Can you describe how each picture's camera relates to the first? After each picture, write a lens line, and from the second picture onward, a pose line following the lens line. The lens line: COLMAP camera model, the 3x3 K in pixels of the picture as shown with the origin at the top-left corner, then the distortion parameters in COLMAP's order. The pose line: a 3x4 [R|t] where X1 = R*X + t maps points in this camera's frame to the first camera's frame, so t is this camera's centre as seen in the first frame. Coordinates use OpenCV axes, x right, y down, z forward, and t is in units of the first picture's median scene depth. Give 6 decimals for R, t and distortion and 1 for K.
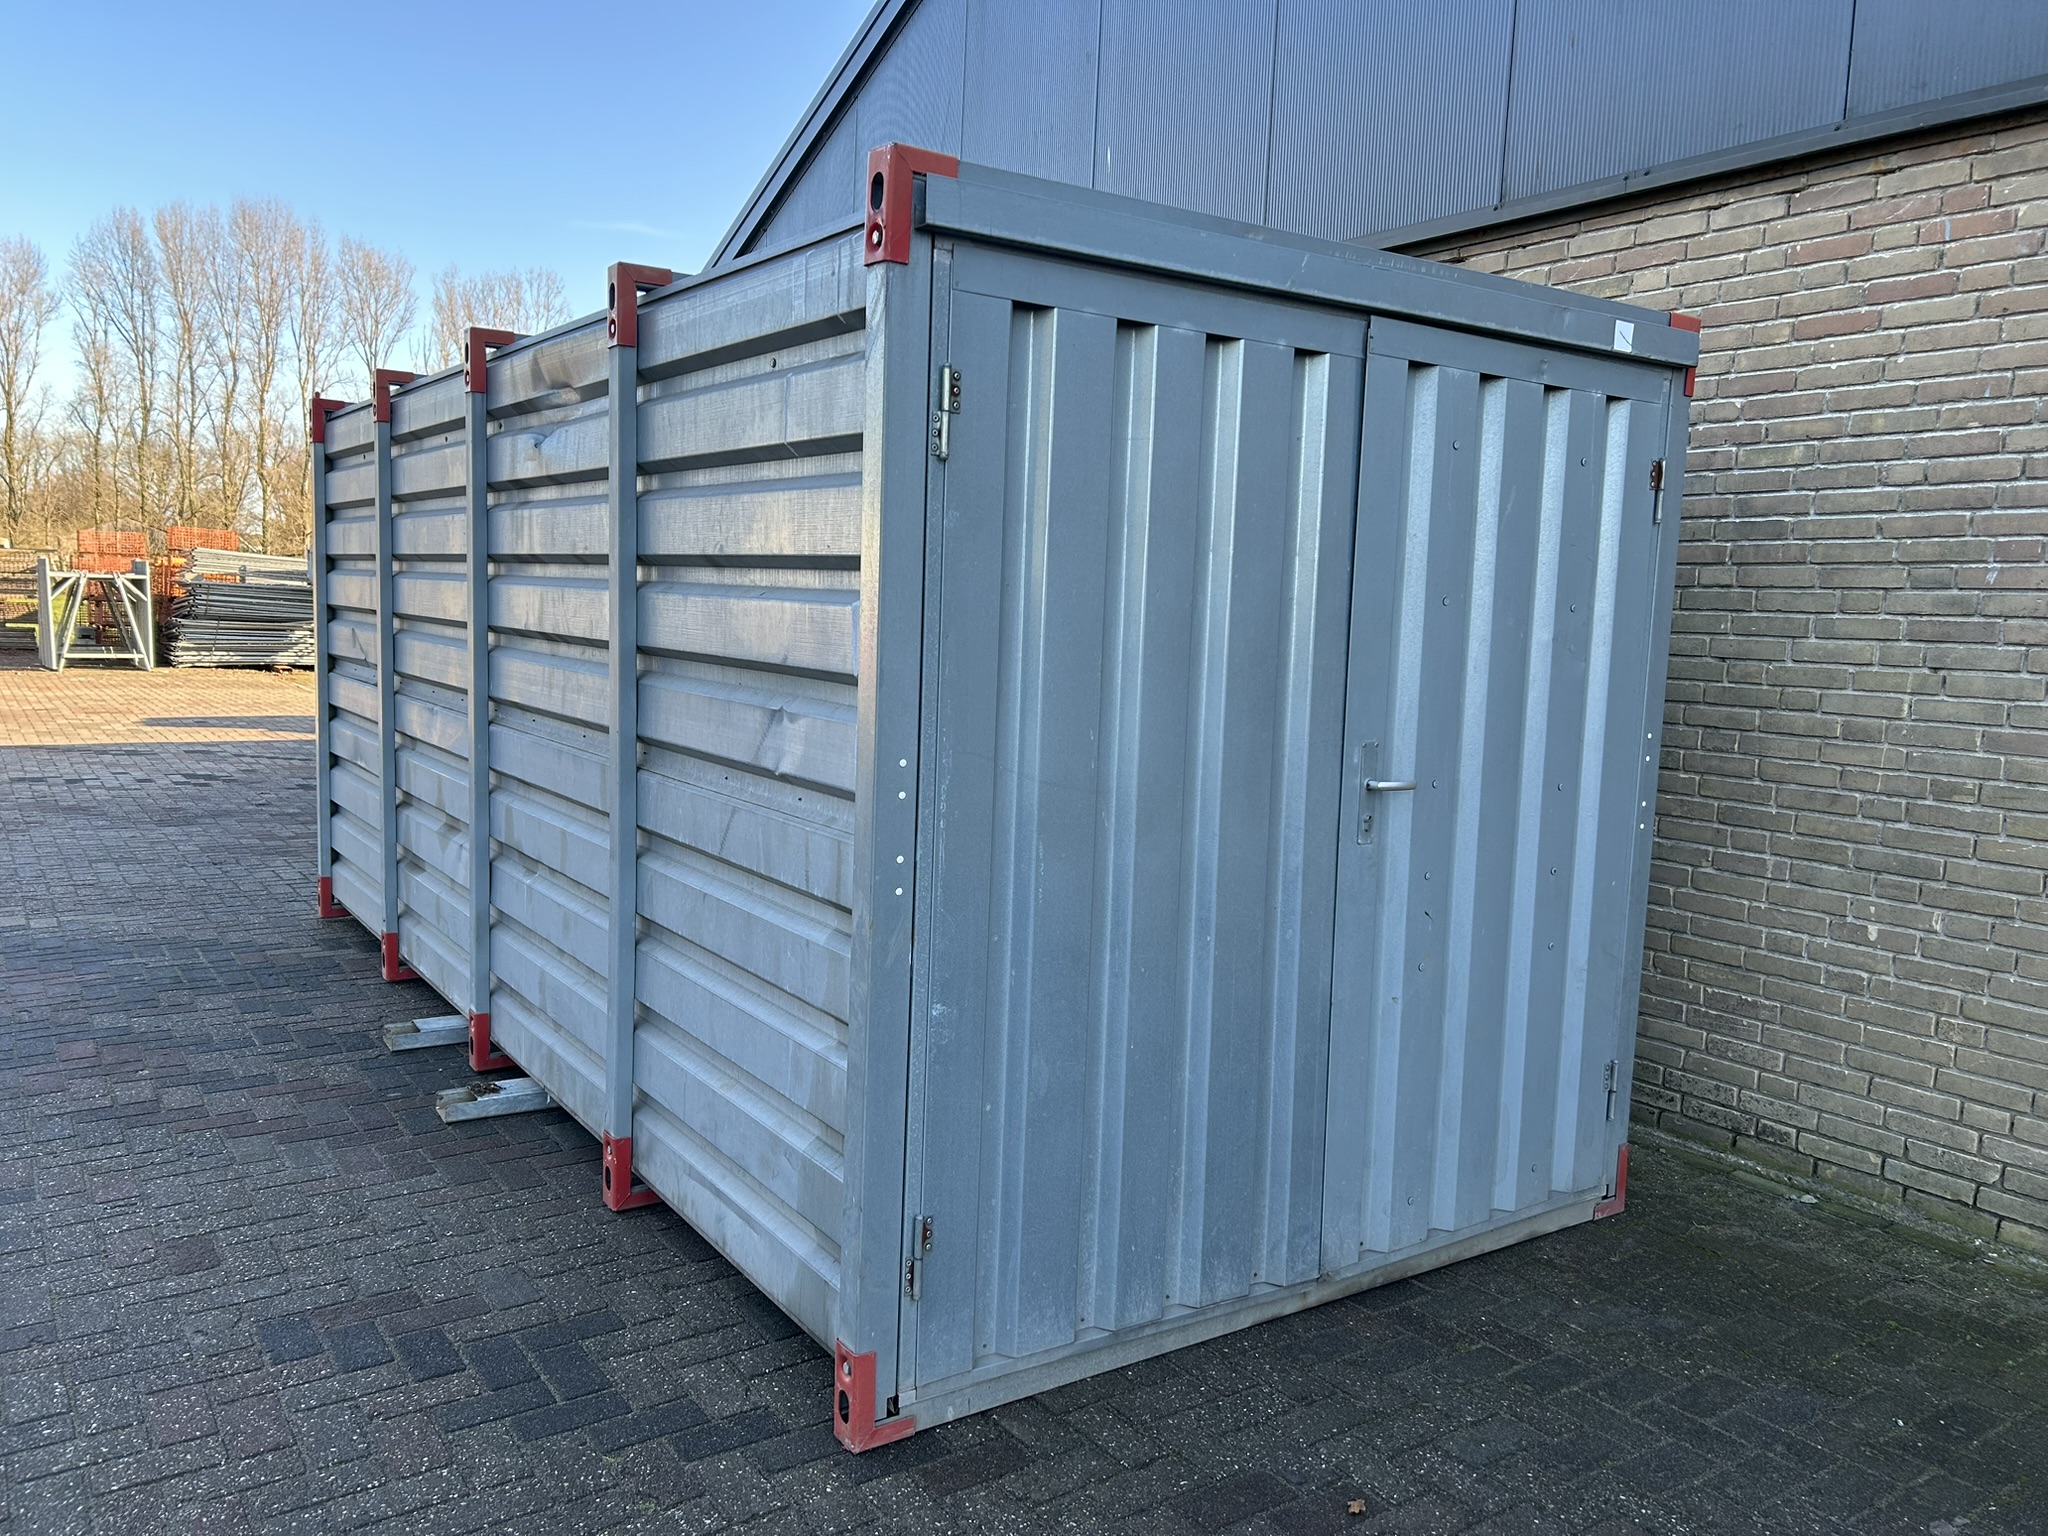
lens RADIAL K [[1544.8, 0, 1024.0], [0, 1544.8, 768.0], [0, 0, 1]] dist [0.044672, -0.044478]
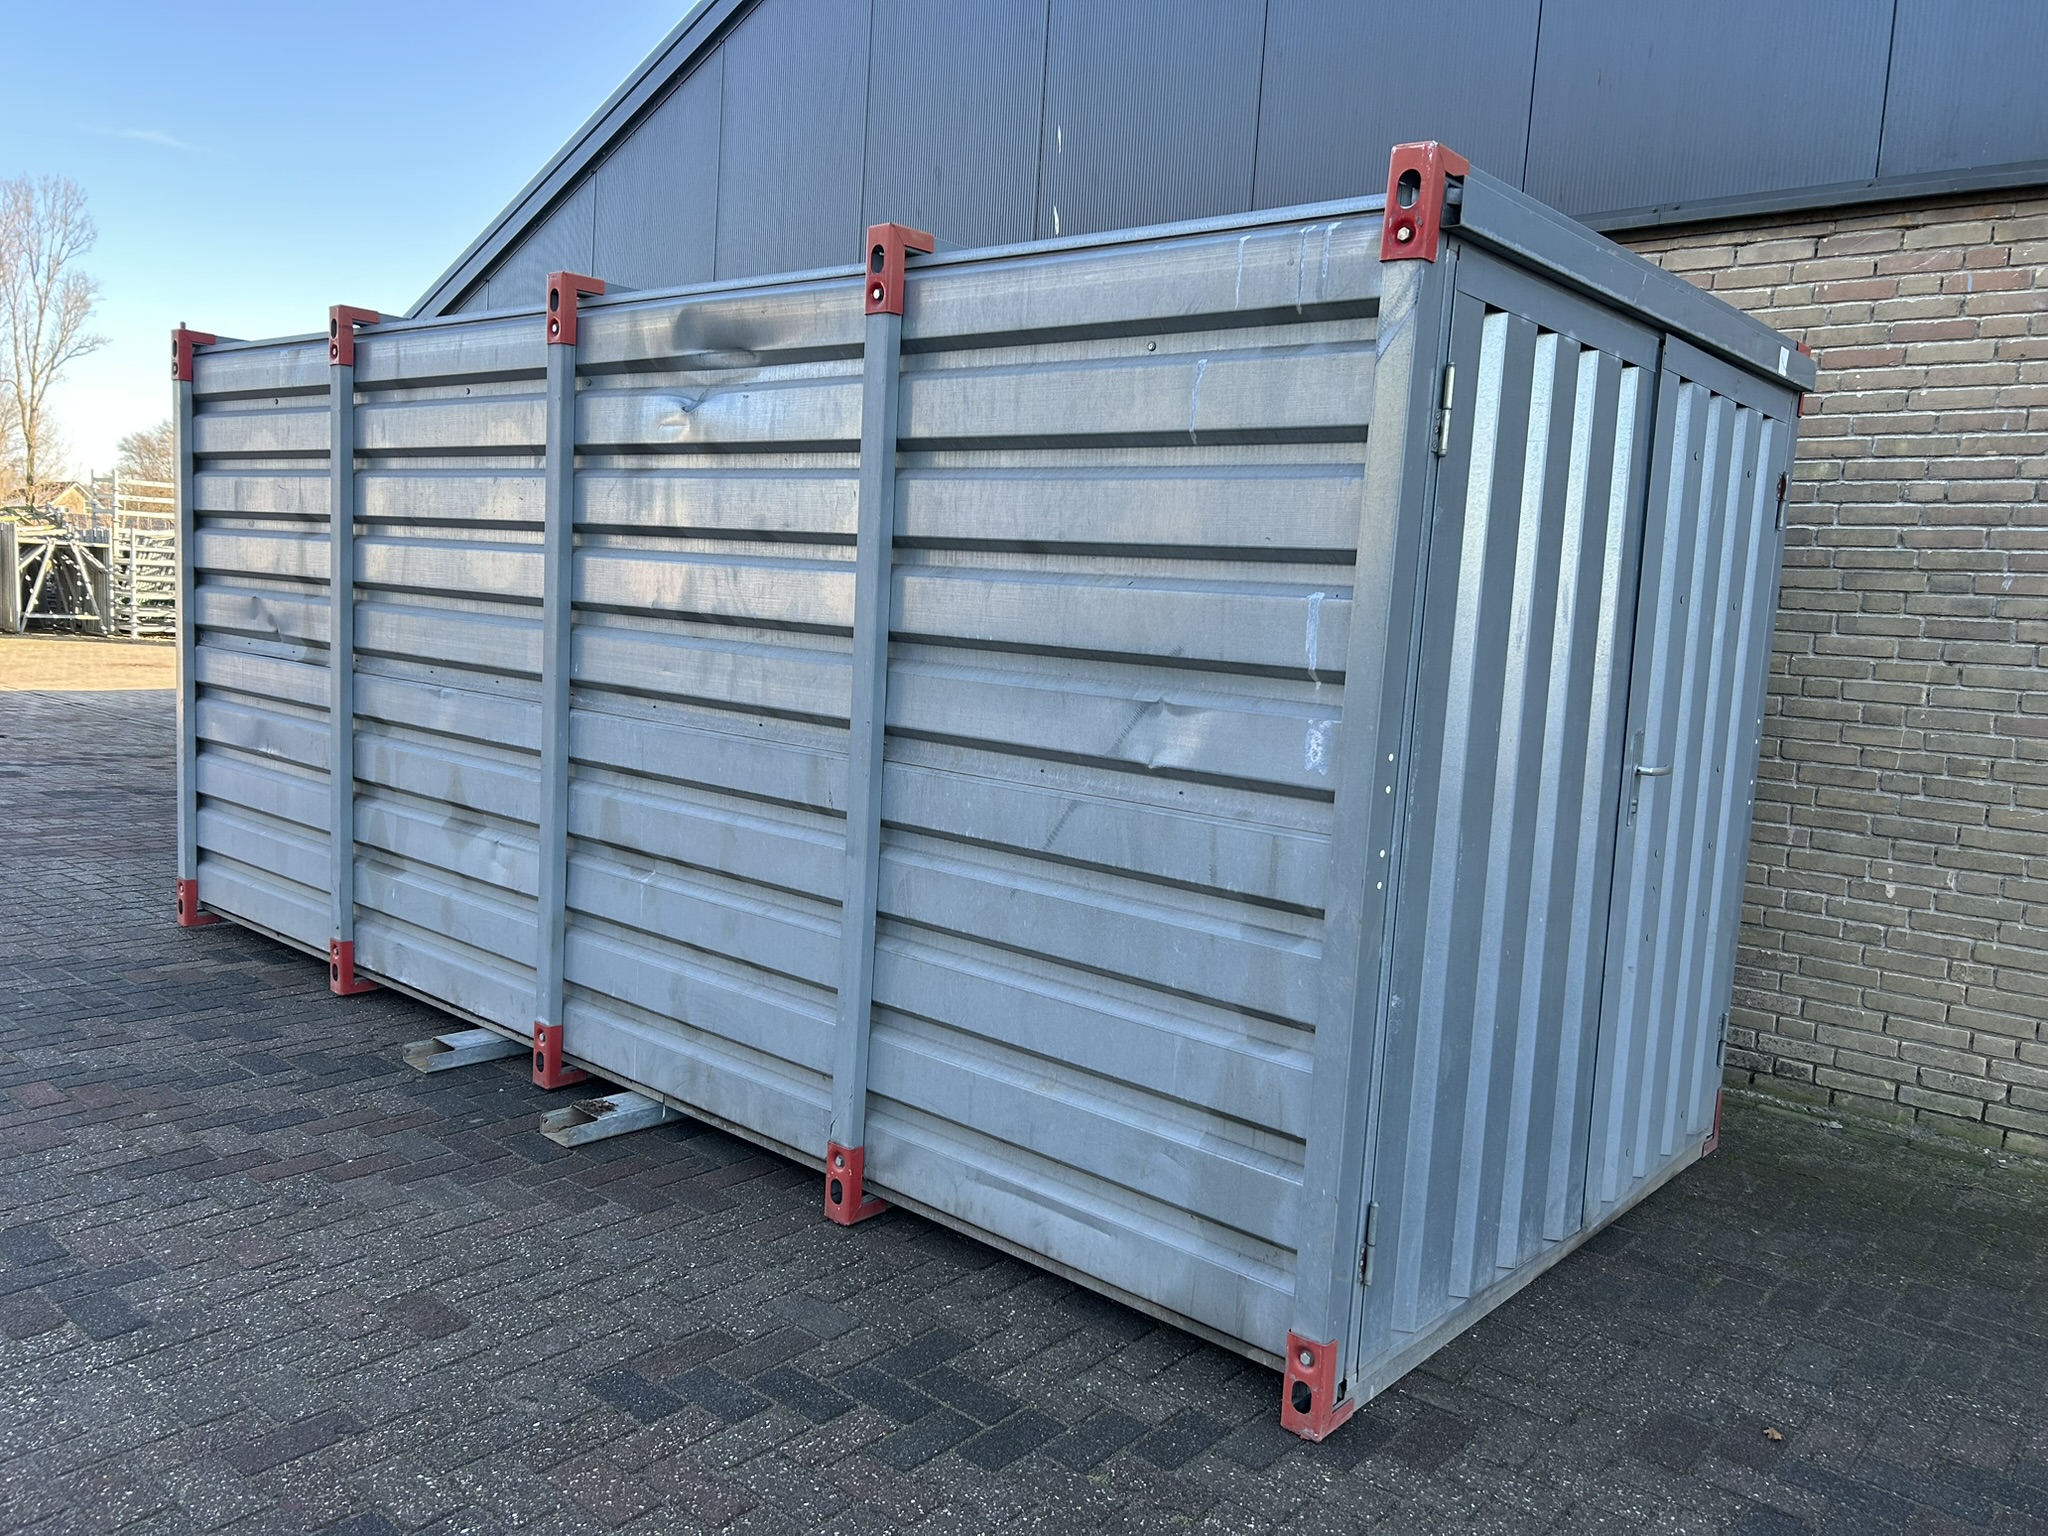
lens RADIAL K [[1544.8, 0, 1024.0], [0, 1544.8, 768.0], [0, 0, 1]] dist [0.044672, -0.044478]
pose [[0.965855, -0.011208, 0.258839, -0.378660], [0.006374, 0.999789, 0.019506, -0.011855], [-0.259003, -0.017190, 0.965724, 0.056564]]
